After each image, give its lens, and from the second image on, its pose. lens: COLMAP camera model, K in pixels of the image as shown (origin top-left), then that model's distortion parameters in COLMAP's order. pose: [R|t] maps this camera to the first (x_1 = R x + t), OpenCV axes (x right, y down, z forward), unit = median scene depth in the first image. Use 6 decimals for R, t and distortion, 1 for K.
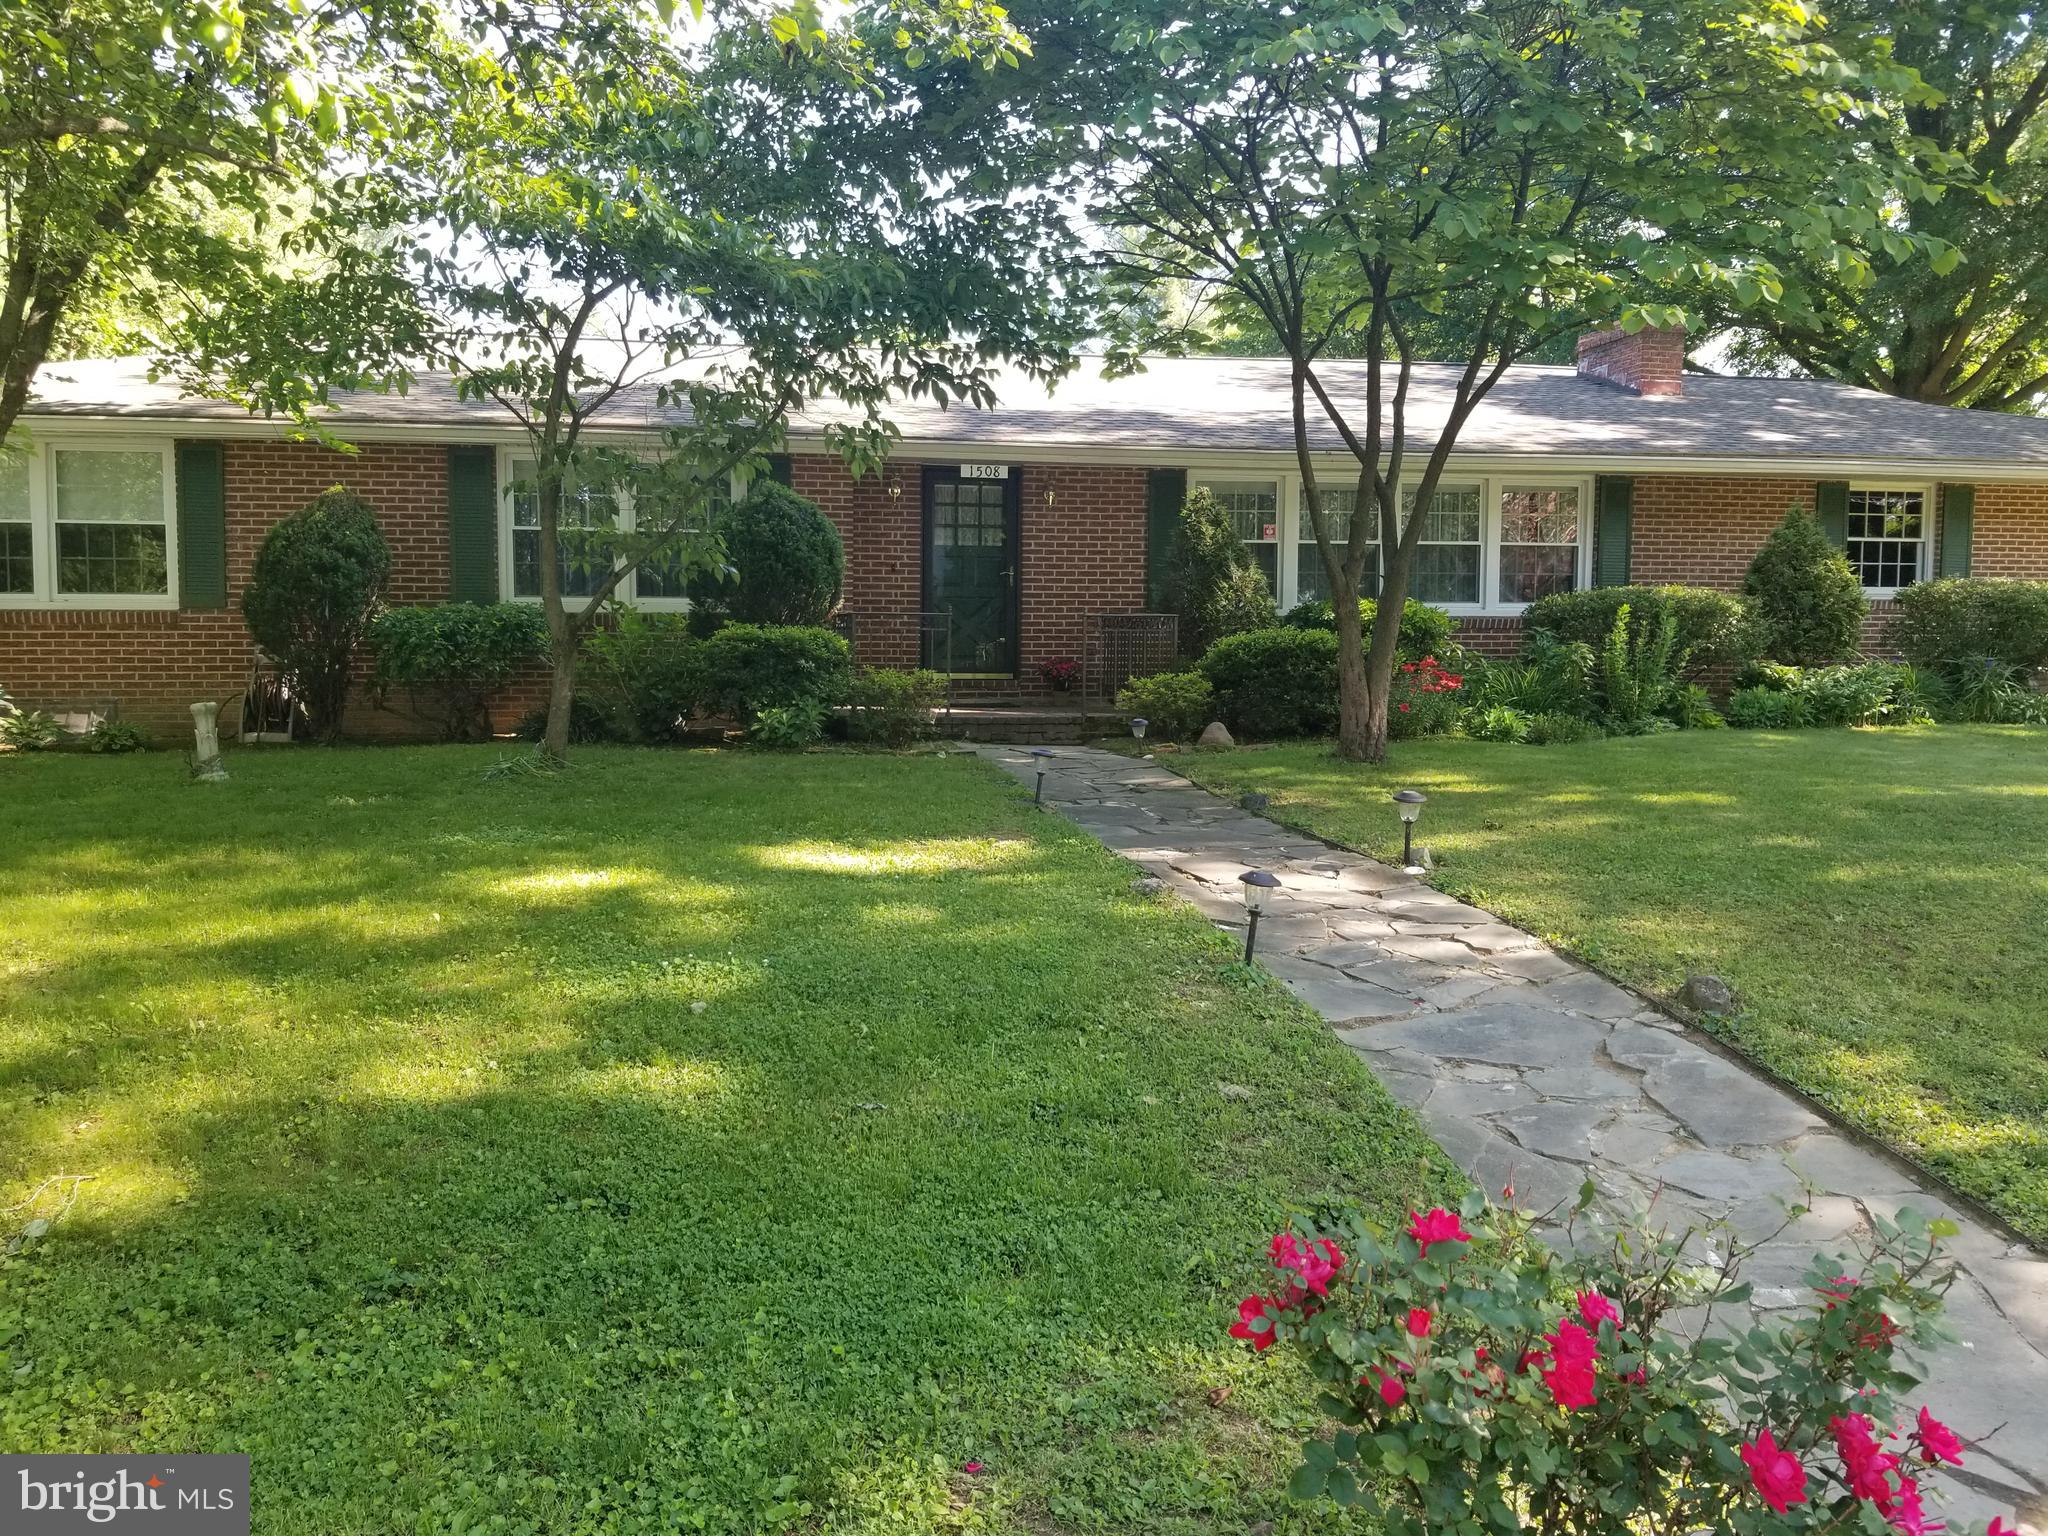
lens RADIAL K [[1585.3, 0, 1019.6], [0, 1585.3, 811.4], [0, 0, 1]] dist [-0.004074, -0.001914]
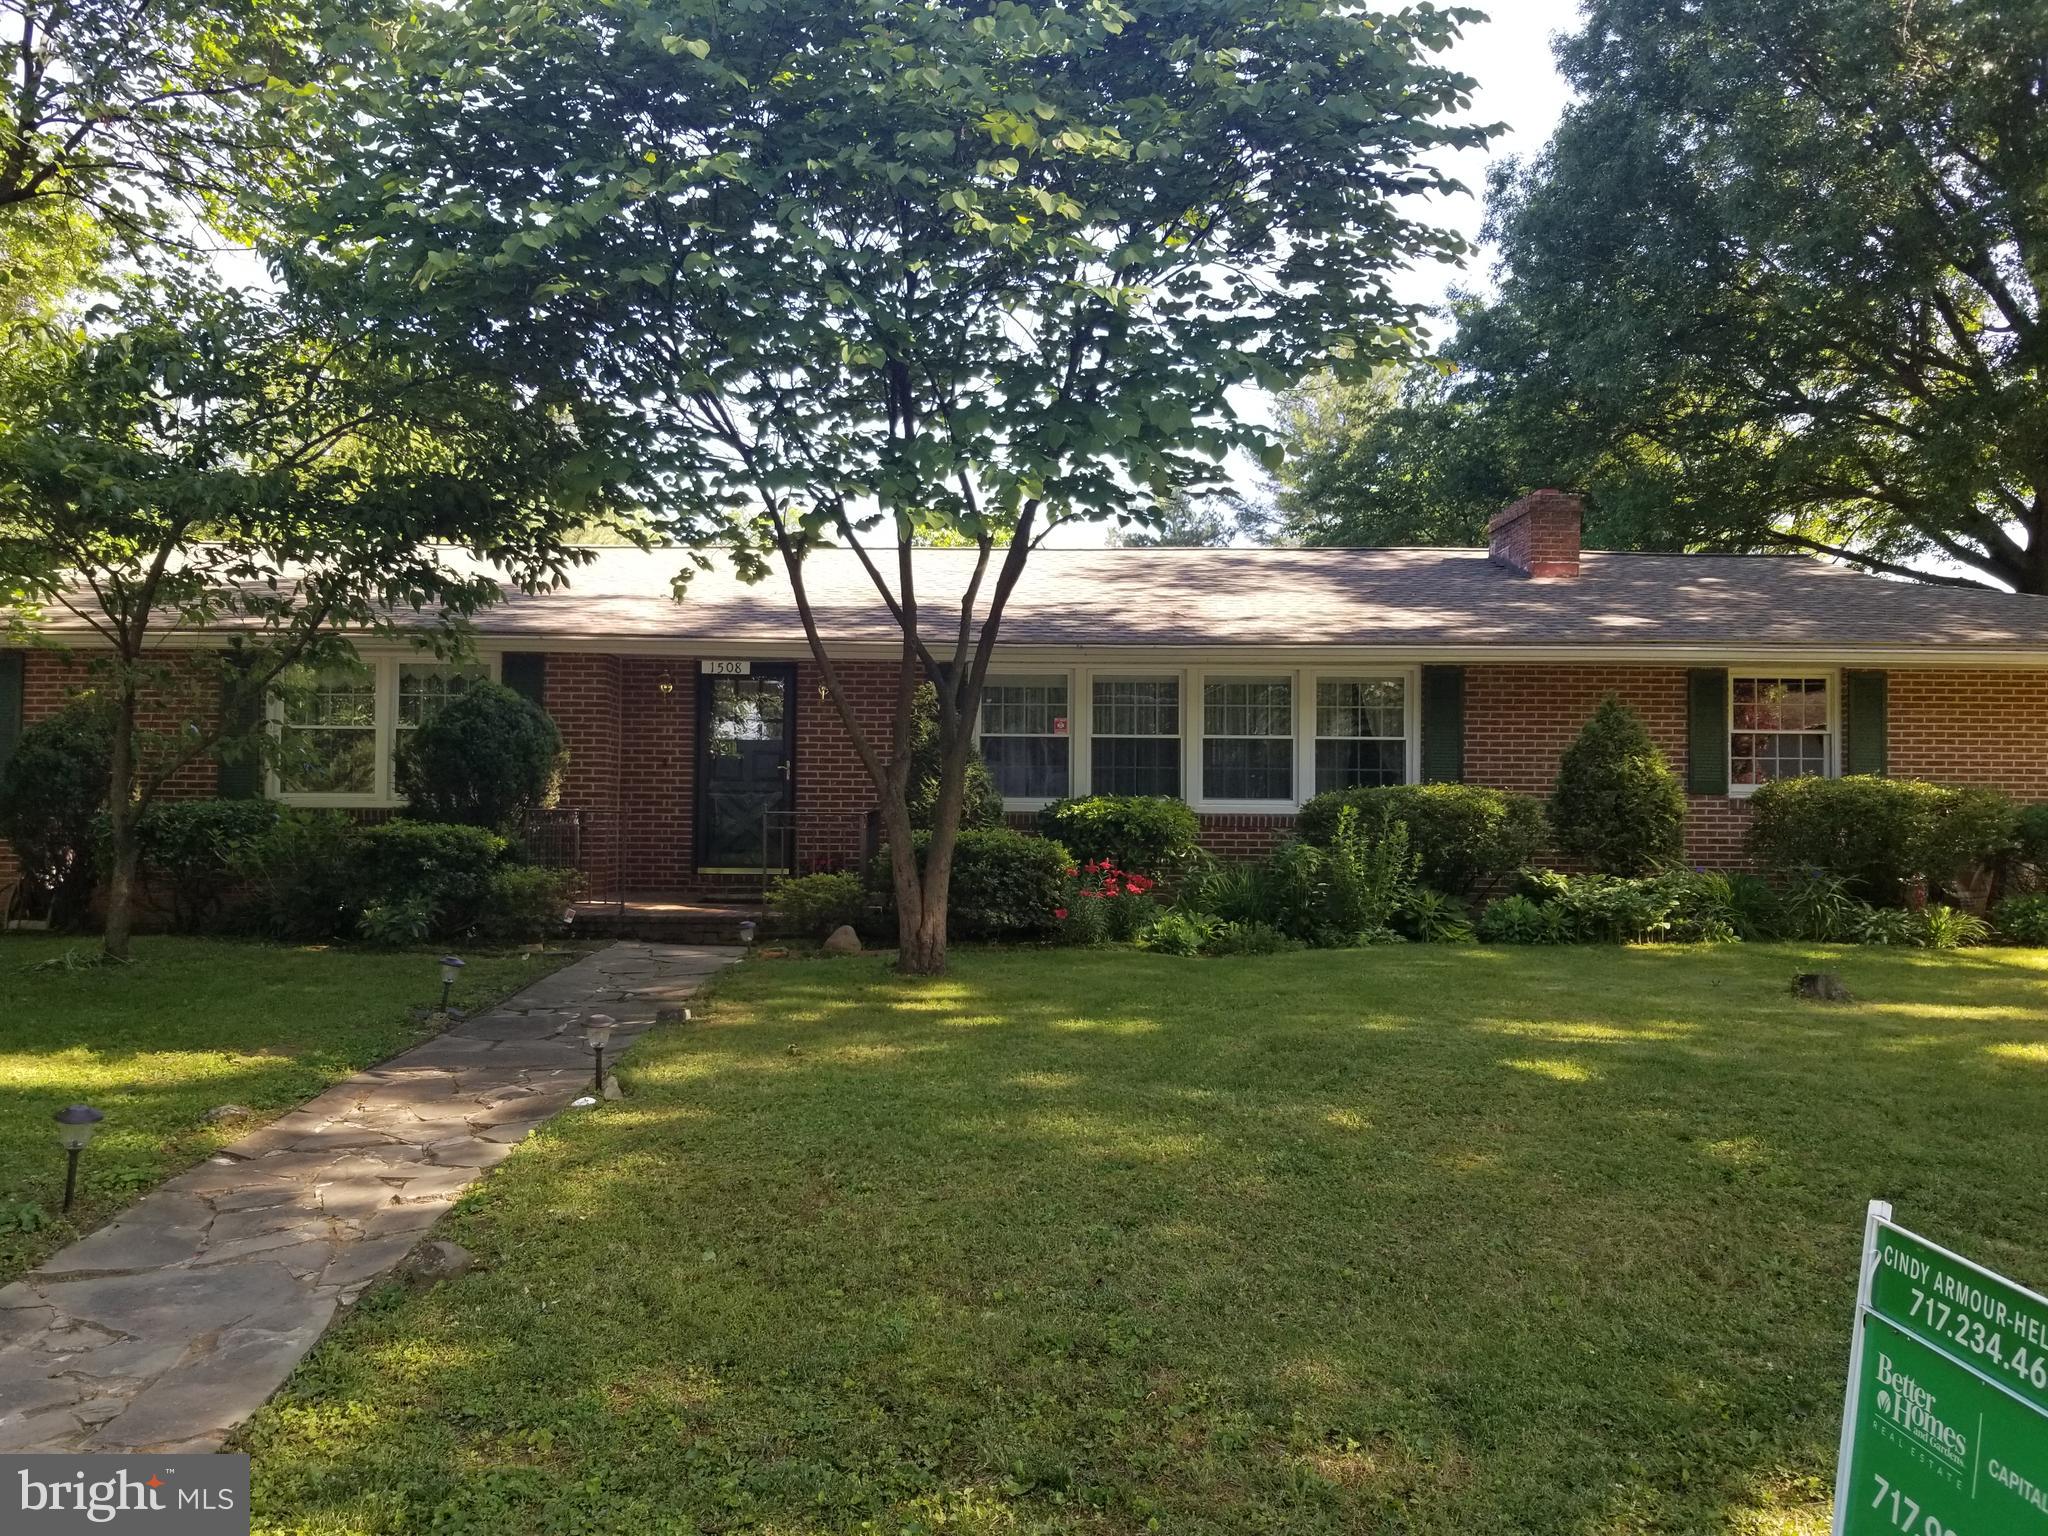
lens RADIAL K [[1585.3, 0, 1019.6], [0, 1585.3, 811.4], [0, 0, 1]] dist [-0.004074, -0.001914]
pose [[0.985373, 0.004855, -0.170343, 0.342106], [-0.026145, 0.992067, -0.122964, -0.010007], [0.168395, 0.125620, 0.977682, 0.083178]]
